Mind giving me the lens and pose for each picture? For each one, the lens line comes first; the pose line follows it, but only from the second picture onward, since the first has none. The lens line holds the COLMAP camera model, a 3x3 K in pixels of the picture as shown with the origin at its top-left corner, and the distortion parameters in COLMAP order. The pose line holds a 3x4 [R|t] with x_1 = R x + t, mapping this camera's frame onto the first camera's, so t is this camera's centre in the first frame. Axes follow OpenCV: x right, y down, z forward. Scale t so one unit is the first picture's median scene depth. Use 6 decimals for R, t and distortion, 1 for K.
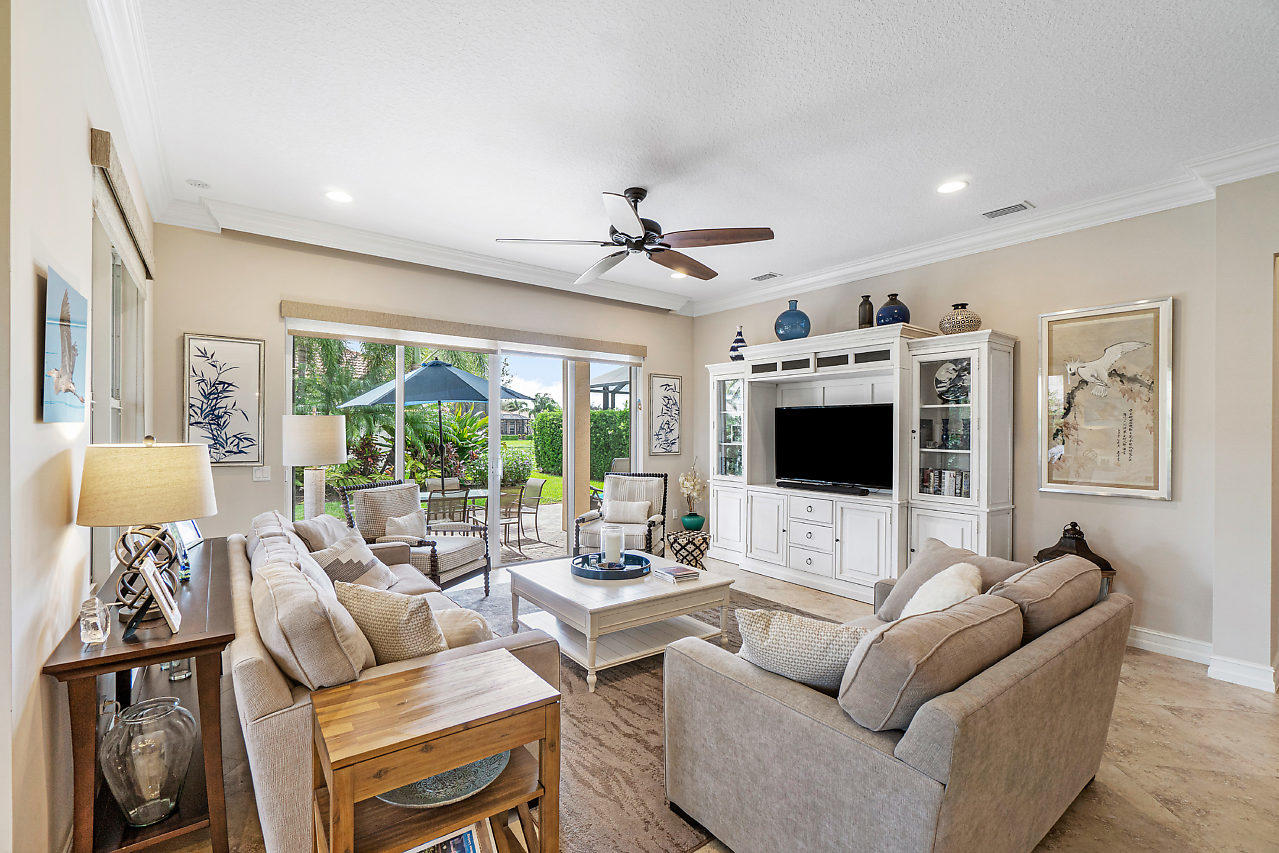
lens RADIAL K [[555.6, 0, 635.6], [0, 555.6, 430.8], [0, 0, 1]] dist [-0.002145, -0.000270]
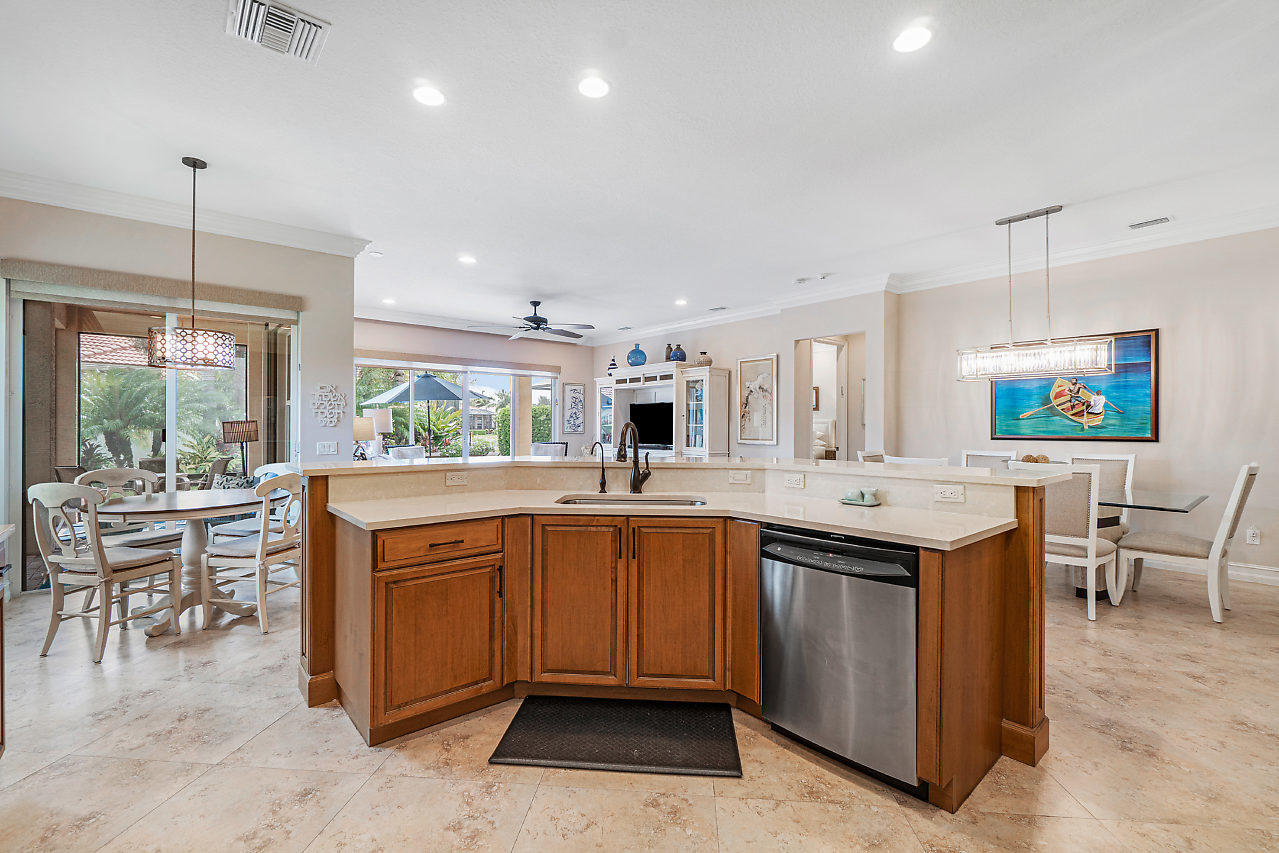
lens RADIAL K [[555.6, 0, 644.6], [0, 555.6, 424.2], [0, 0, 1]] dist [-0.002145, -0.000270]
pose [[0.997534, -0.006124, 0.069919, 0.182011], [0.006310, 0.999977, -0.002431, 0.028127], [-0.069903, 0.002866, 0.997550, -0.780459]]
